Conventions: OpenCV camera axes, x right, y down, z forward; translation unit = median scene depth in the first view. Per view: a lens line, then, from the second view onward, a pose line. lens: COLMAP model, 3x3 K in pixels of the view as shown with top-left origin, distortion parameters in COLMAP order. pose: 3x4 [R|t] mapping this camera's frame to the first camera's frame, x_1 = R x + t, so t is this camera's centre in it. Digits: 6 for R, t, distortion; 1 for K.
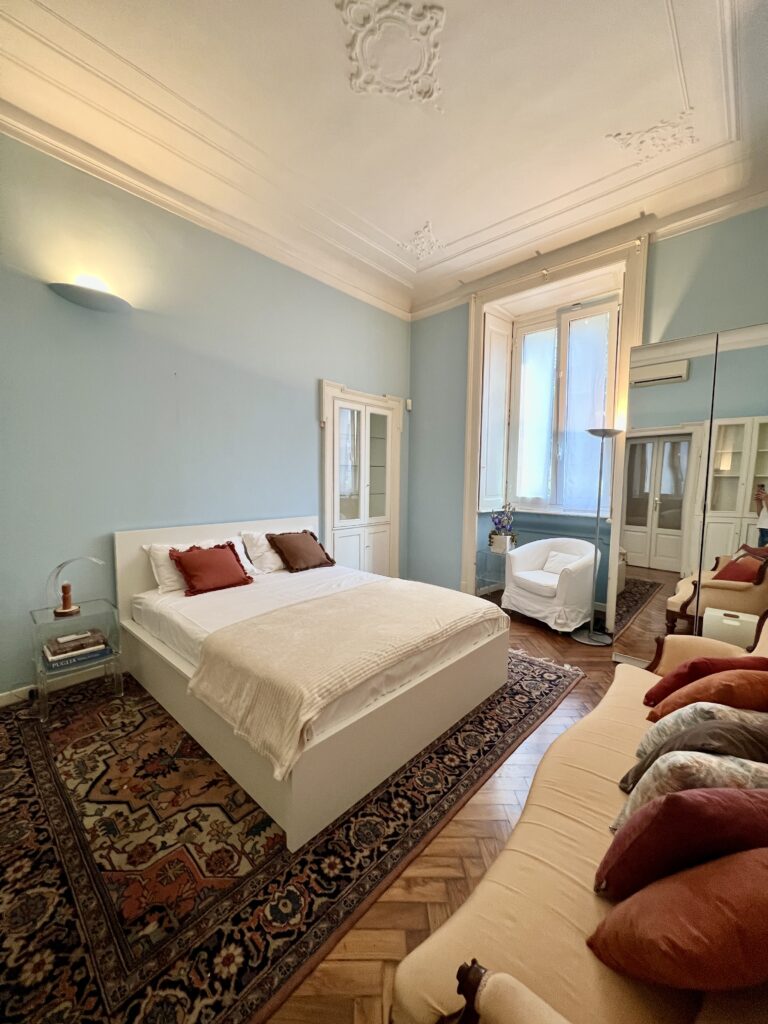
lens RADIAL K [[407.4, 0, 384.0], [0, 407.4, 512.0], [0, 0, 1]] dist [-0.001750, -0.000069]
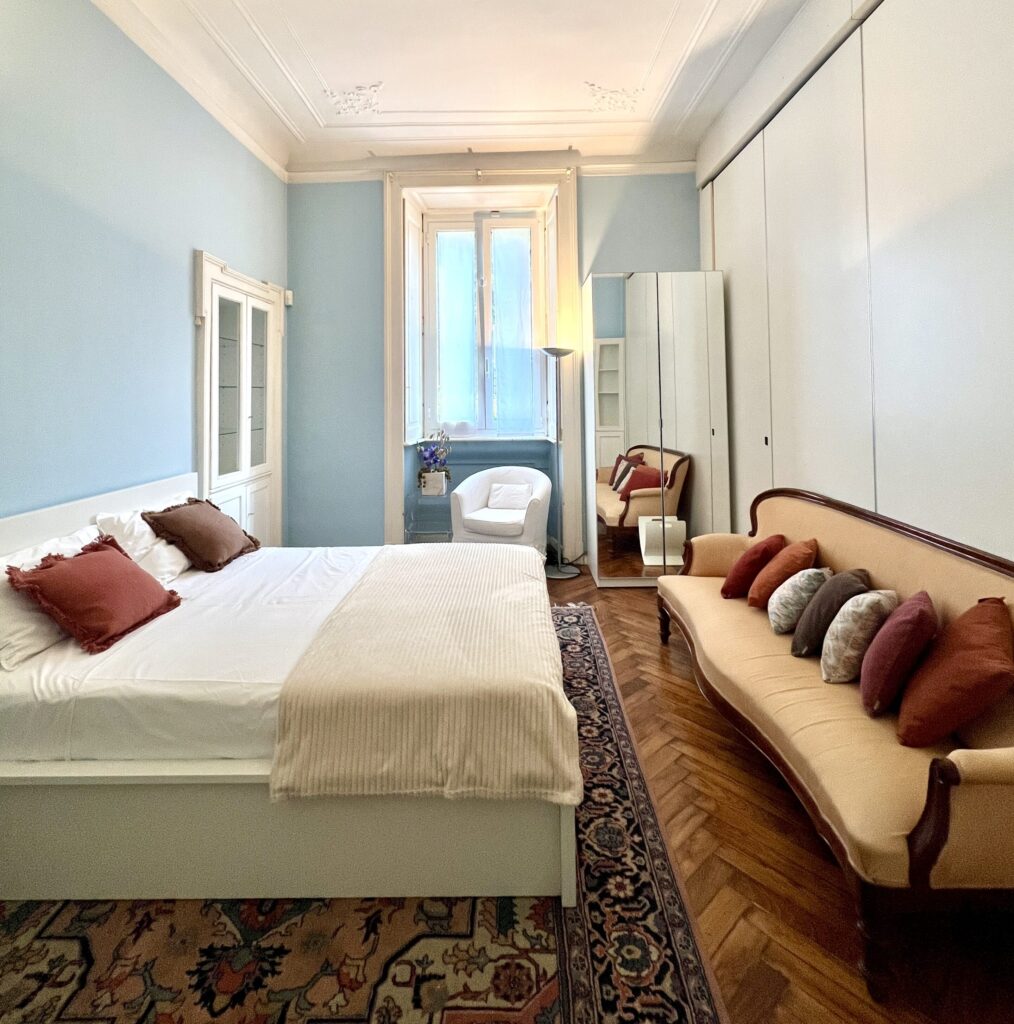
lens RADIAL K [[567.6, 0, 507.7], [0, 567.6, 378.9], [0, 0, 1]] dist [-0.002217, 0.000163]
pose [[0.744868, -0.000984, 0.667211, -0.905777], [0.077242, 0.993402, -0.084767, -0.049564], [-0.662726, 0.114677, 0.740030, 0.170341]]
